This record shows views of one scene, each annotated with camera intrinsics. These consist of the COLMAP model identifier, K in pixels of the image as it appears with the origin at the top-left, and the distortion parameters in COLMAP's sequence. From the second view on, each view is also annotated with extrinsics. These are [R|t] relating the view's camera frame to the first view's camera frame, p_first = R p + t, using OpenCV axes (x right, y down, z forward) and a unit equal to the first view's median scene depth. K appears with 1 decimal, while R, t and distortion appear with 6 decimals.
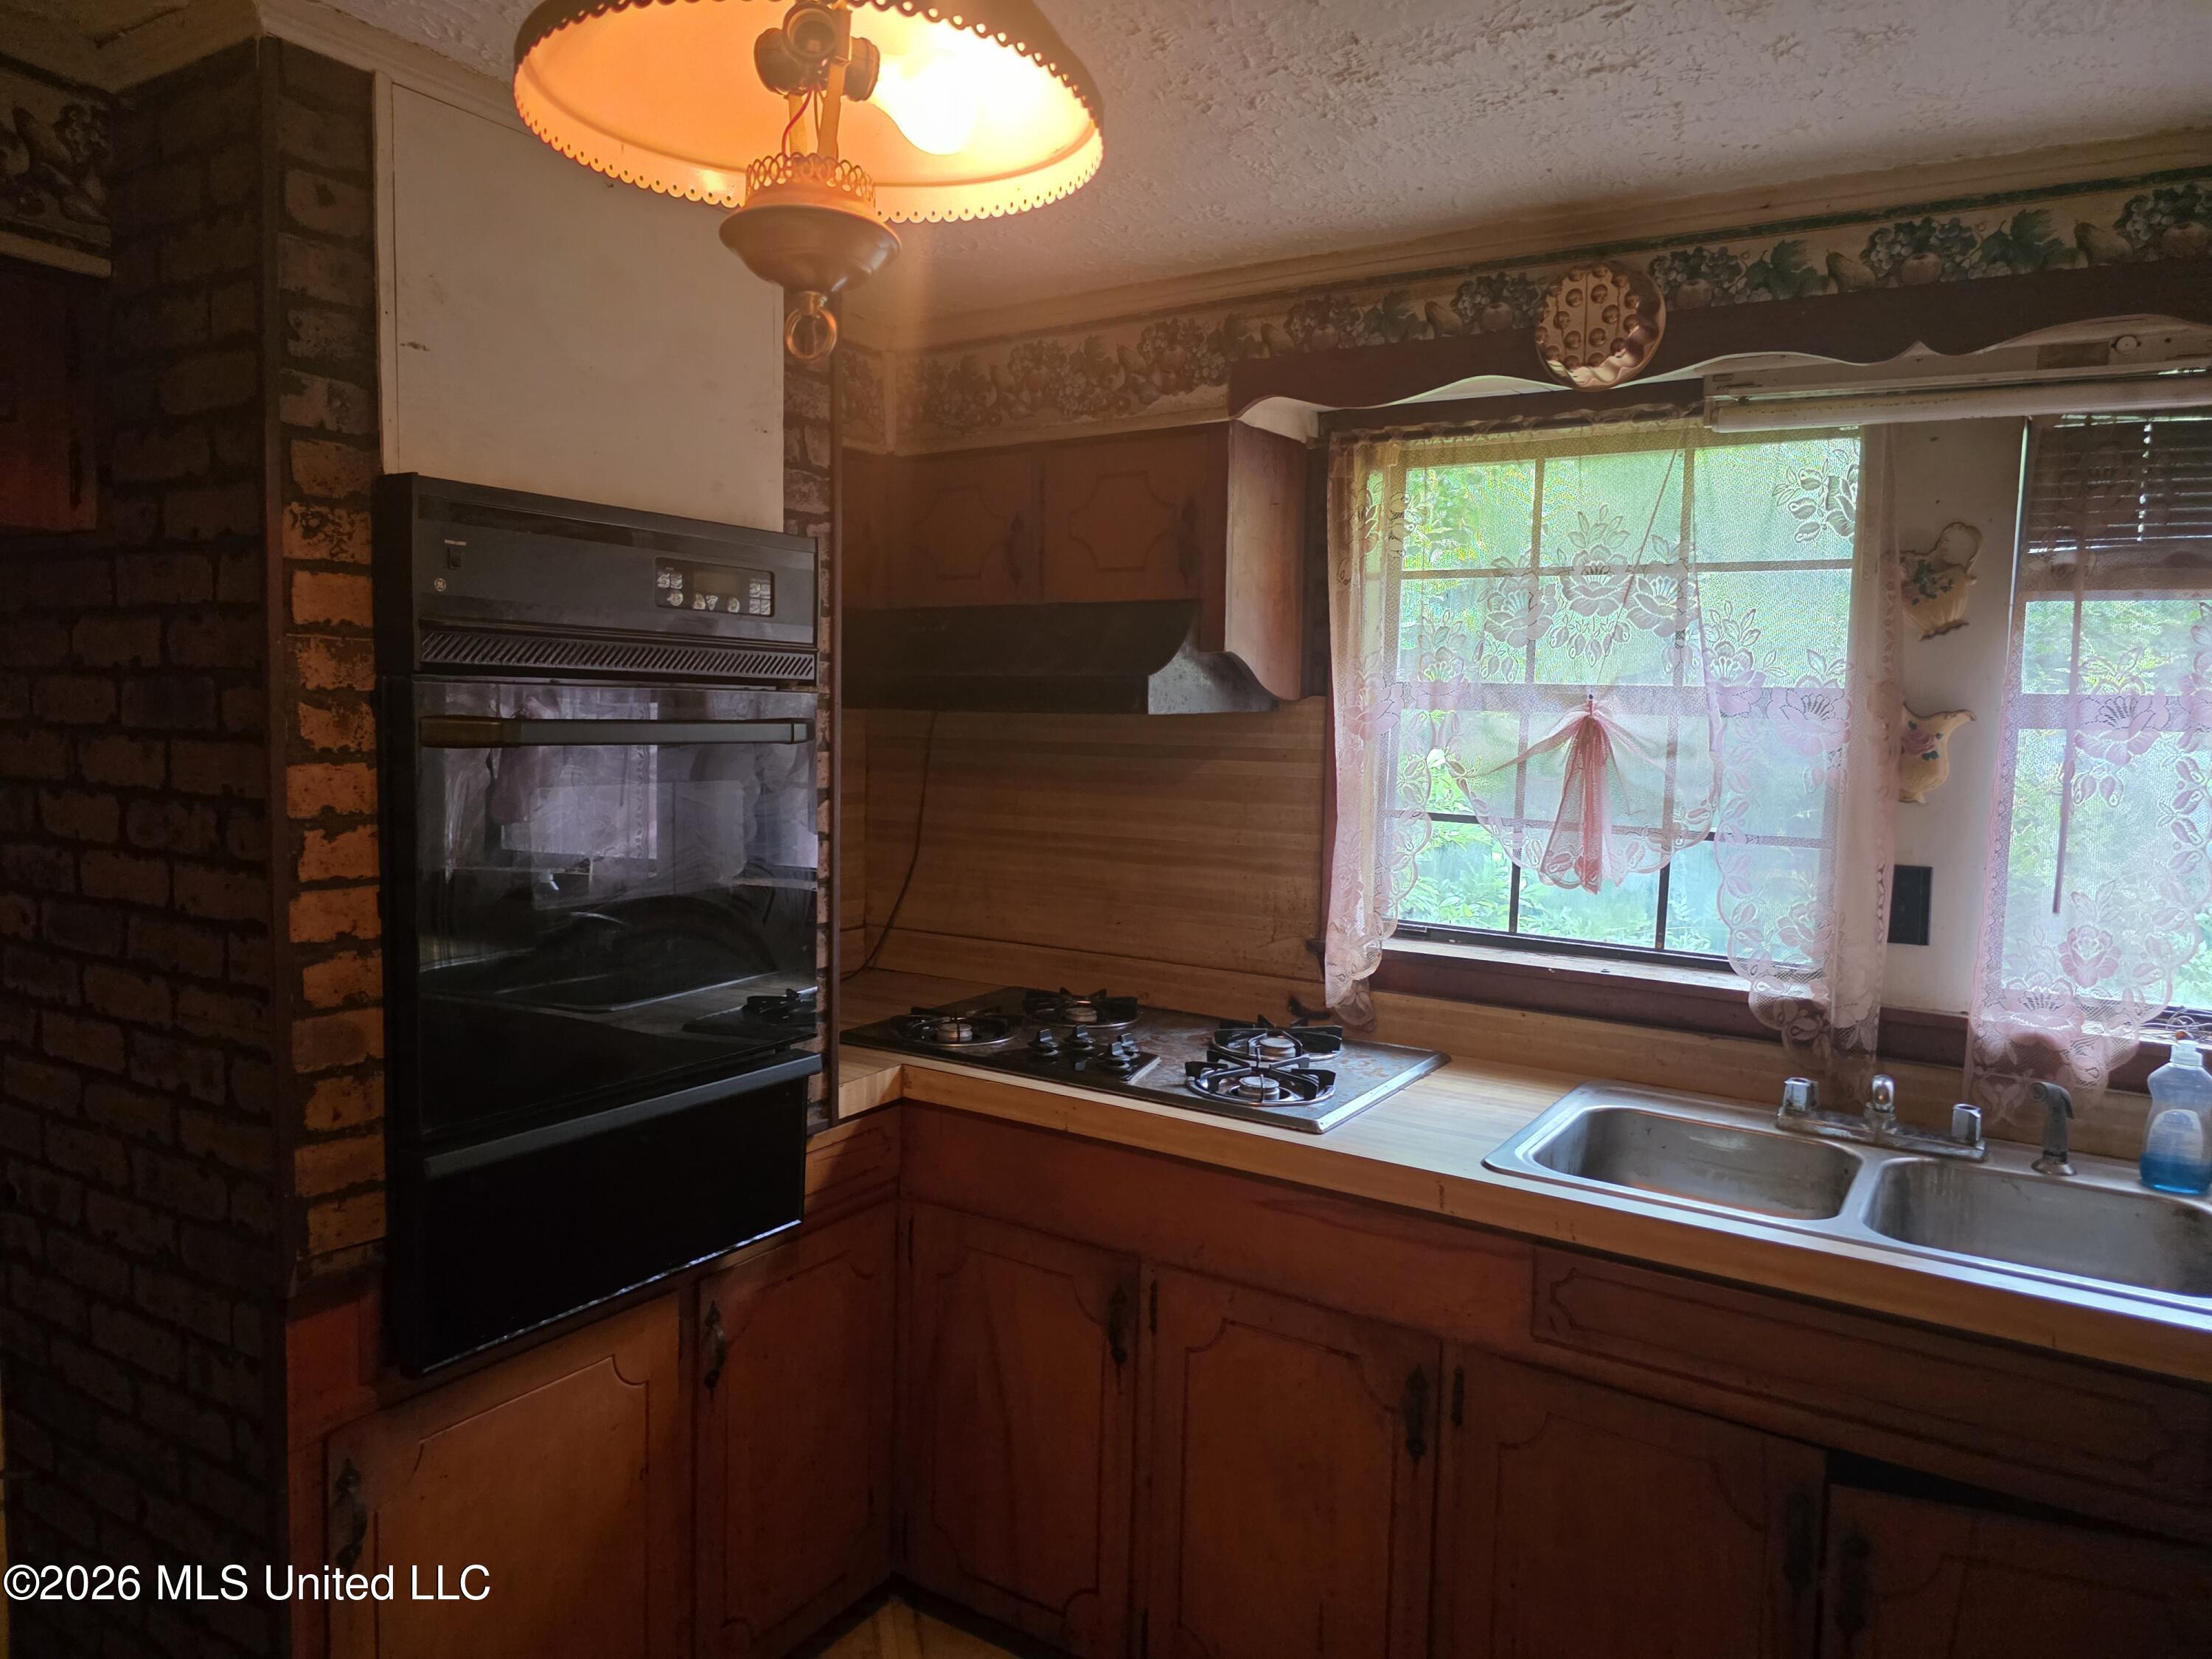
lens RADIAL K [[1473.8, 0, 1103.2], [0, 1473.8, 817.7], [0, 0, 1]] dist [0.064248, -0.064538]
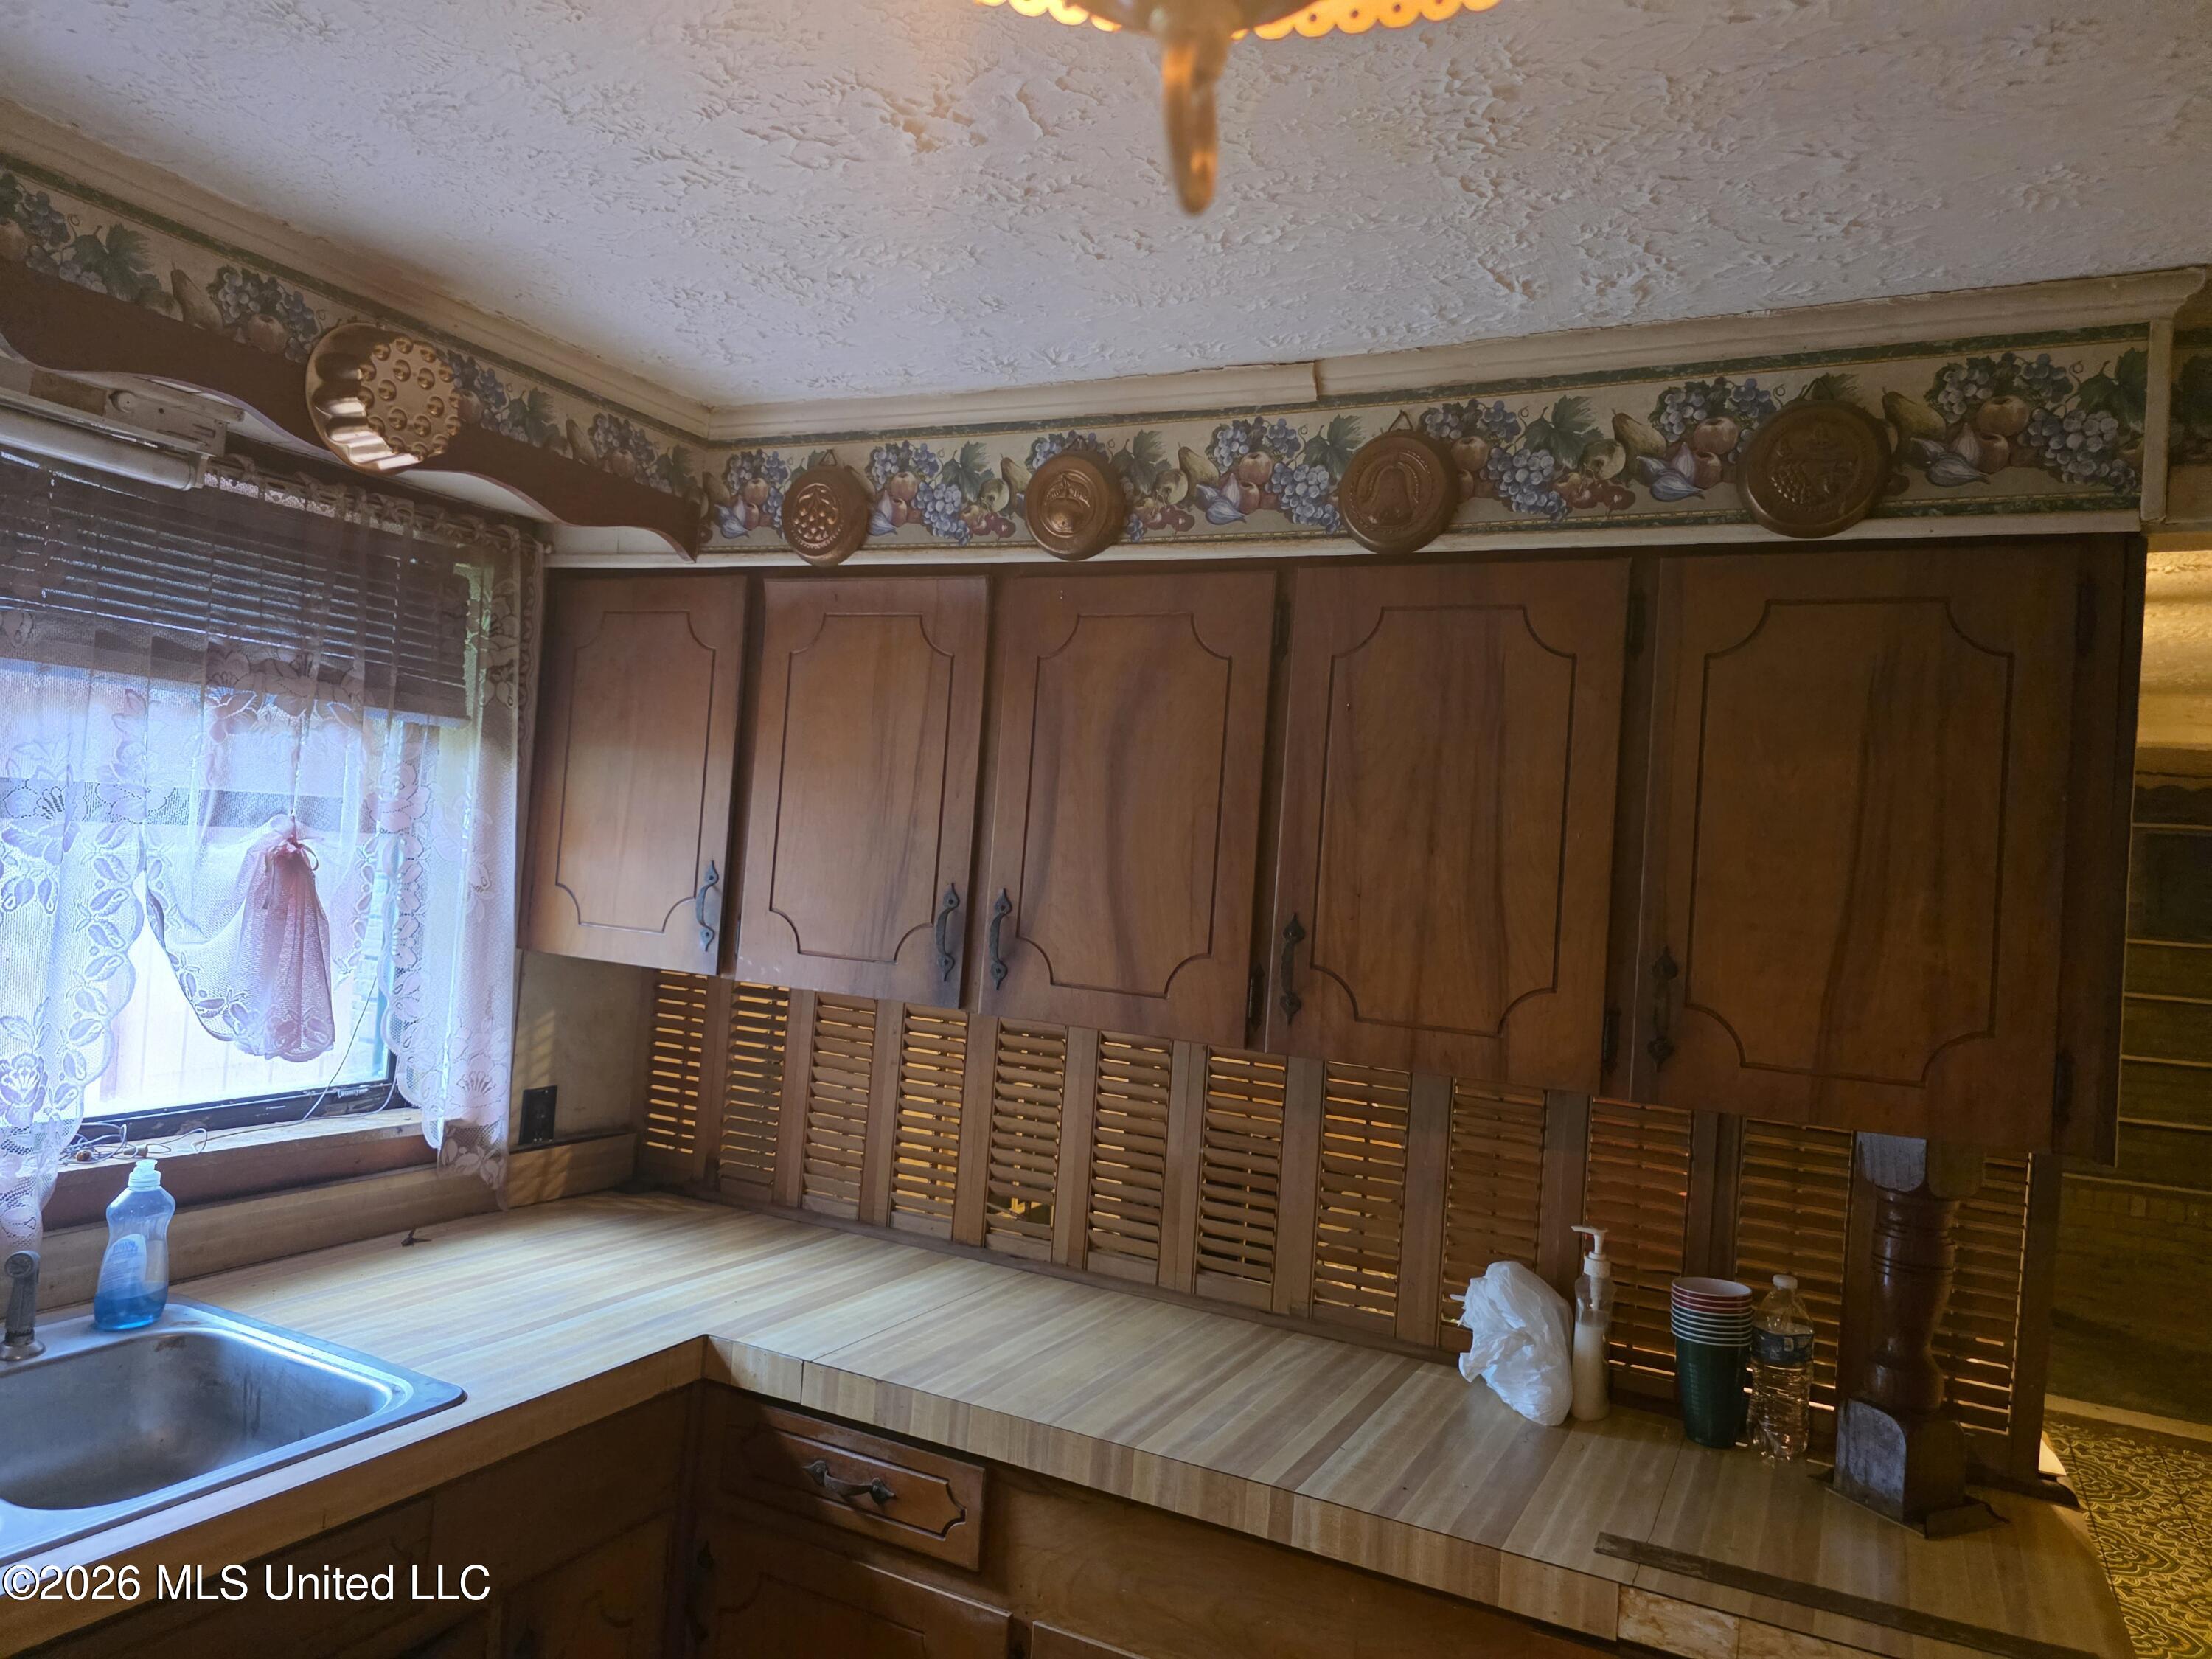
lens RADIAL K [[1488.9, 0, 1093.5], [0, 1488.9, 822.4], [0, 0, 1]] dist [0.070402, -0.081431]
pose [[-0.100146, -0.016955, 0.994828, -0.234225], [0.000854, 0.999853, 0.017126, -0.066981], [-0.994972, 0.002565, -0.100117, 0.434872]]
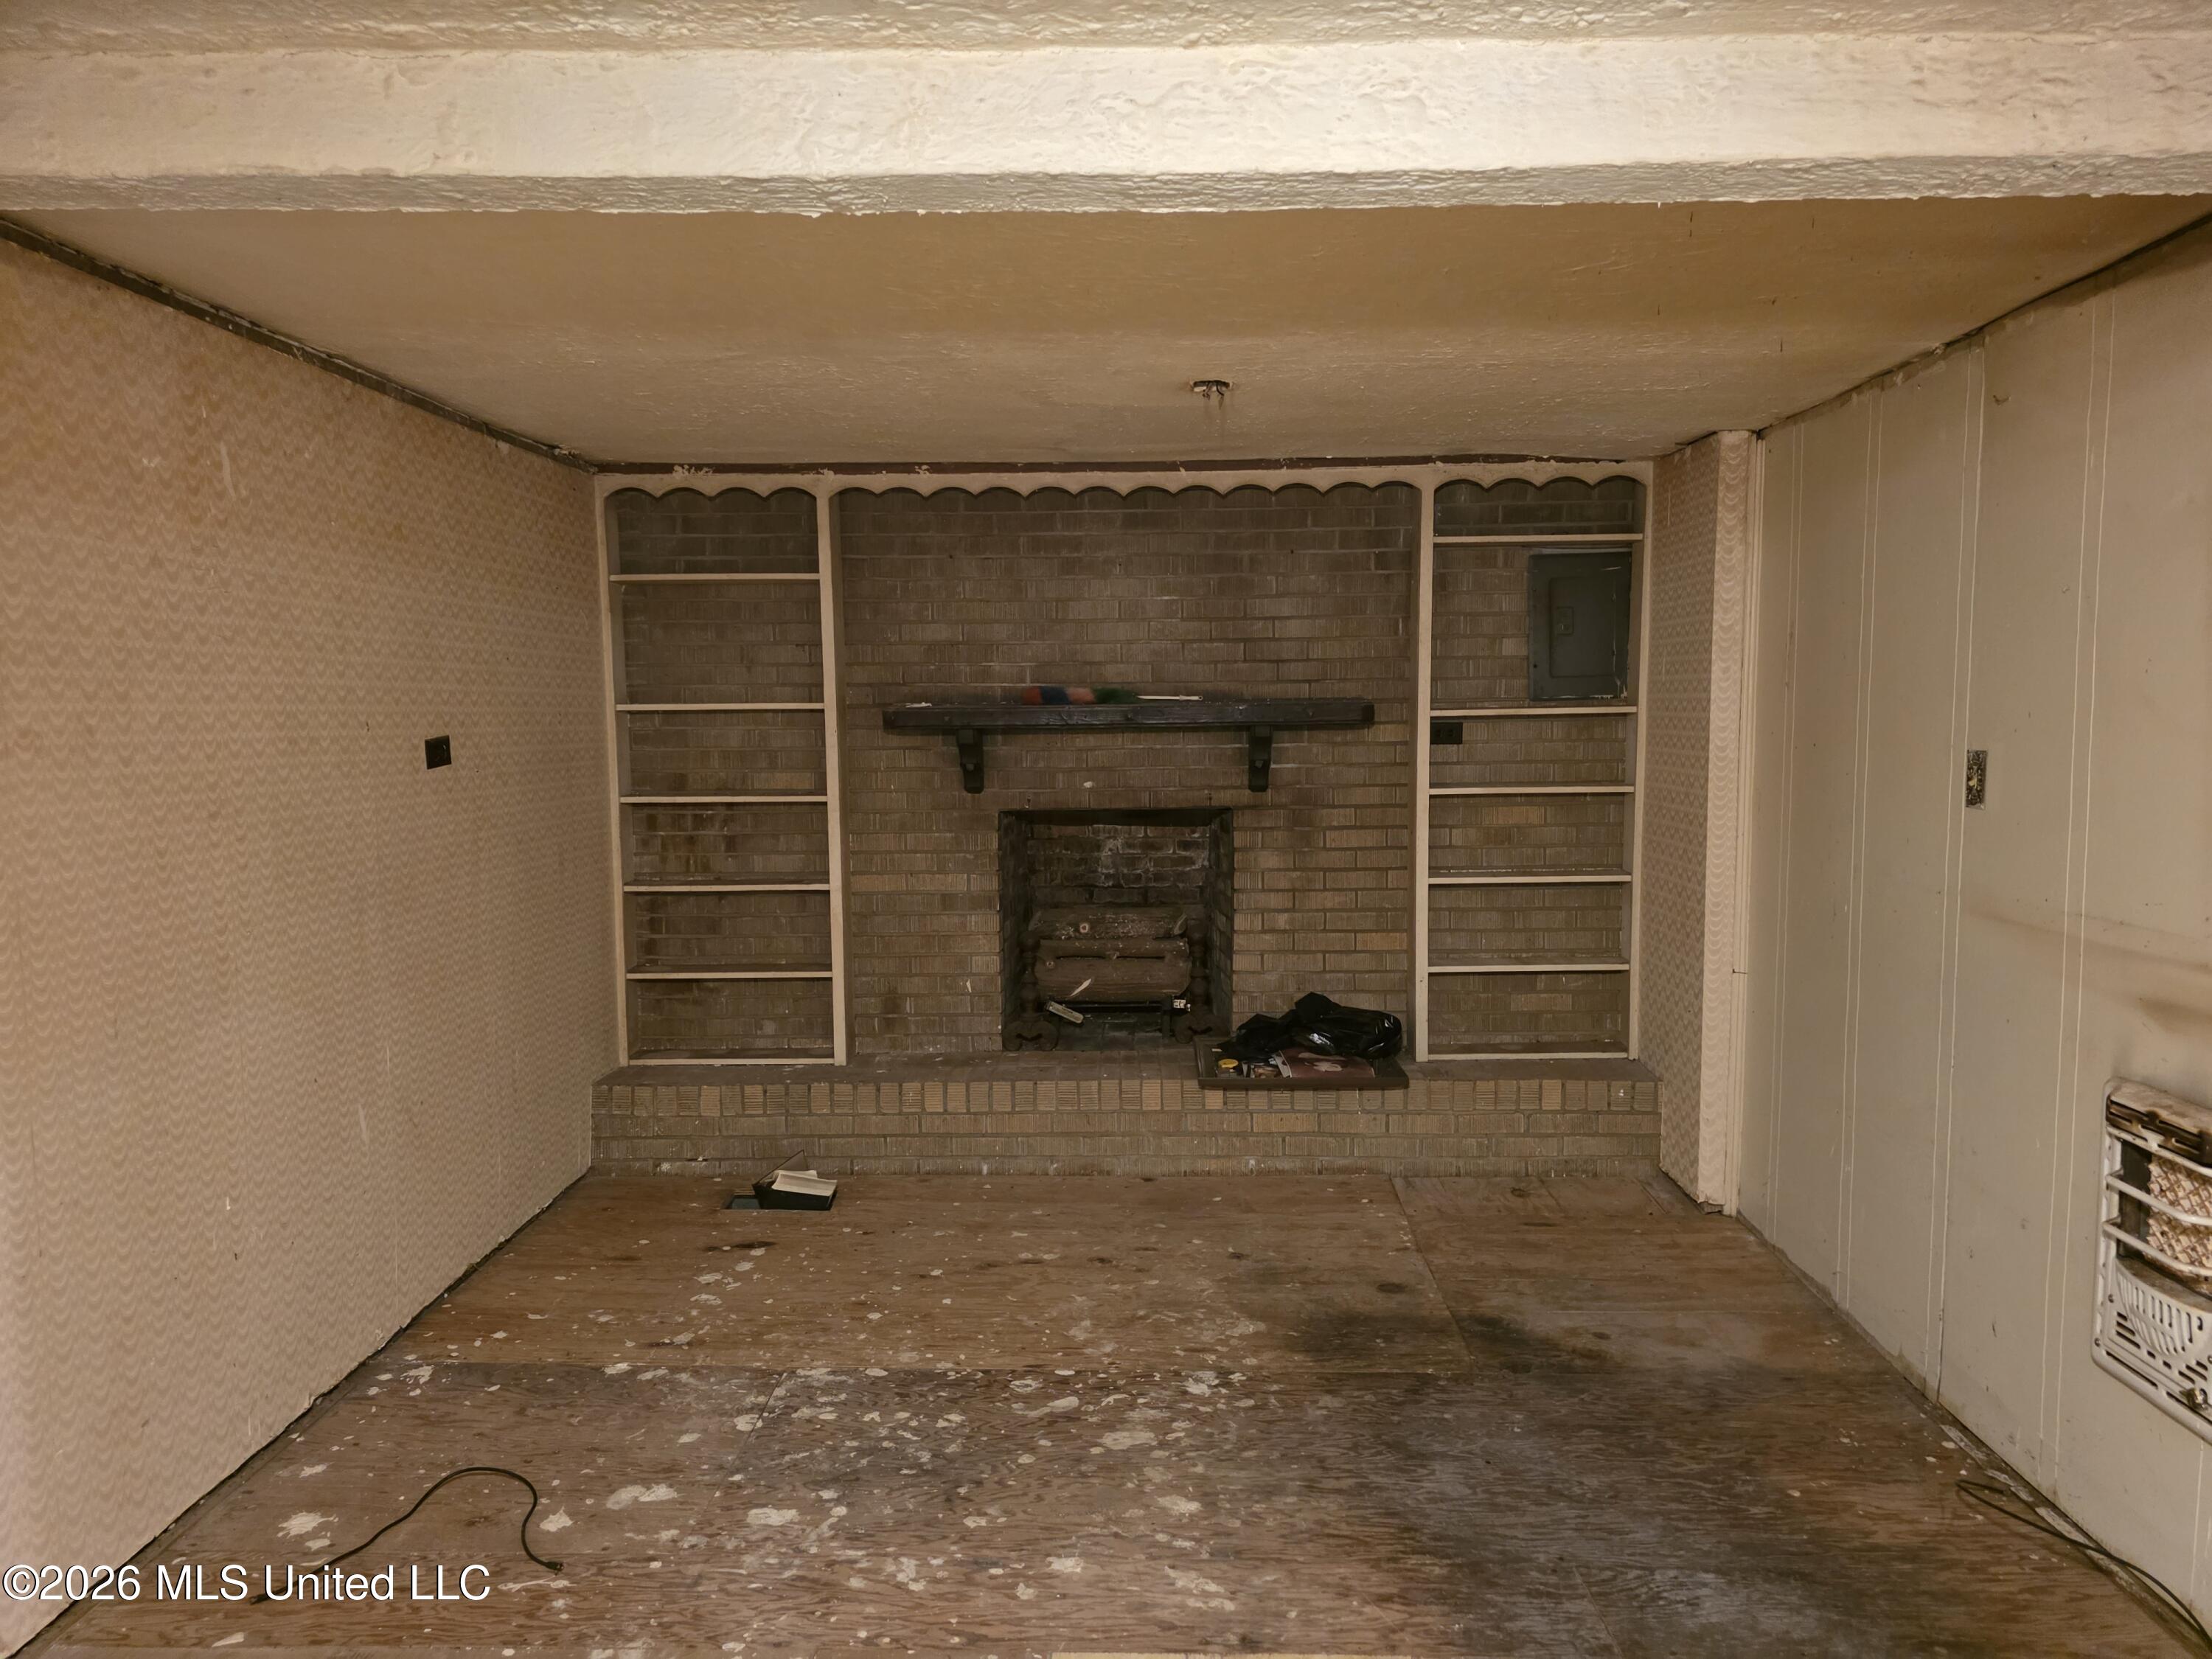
lens RADIAL K [[1484.1, 0, 1106.0], [0, 1484.1, 829.5], [0, 0, 1]] dist [0.085178, -0.098617]
pose [[-0.511254, -0.084238, 0.855292, 1.155127], [0.058998, 0.989397, 0.132712, 0.089775], [-0.857402, 0.118310, -0.500863, -0.445954]]
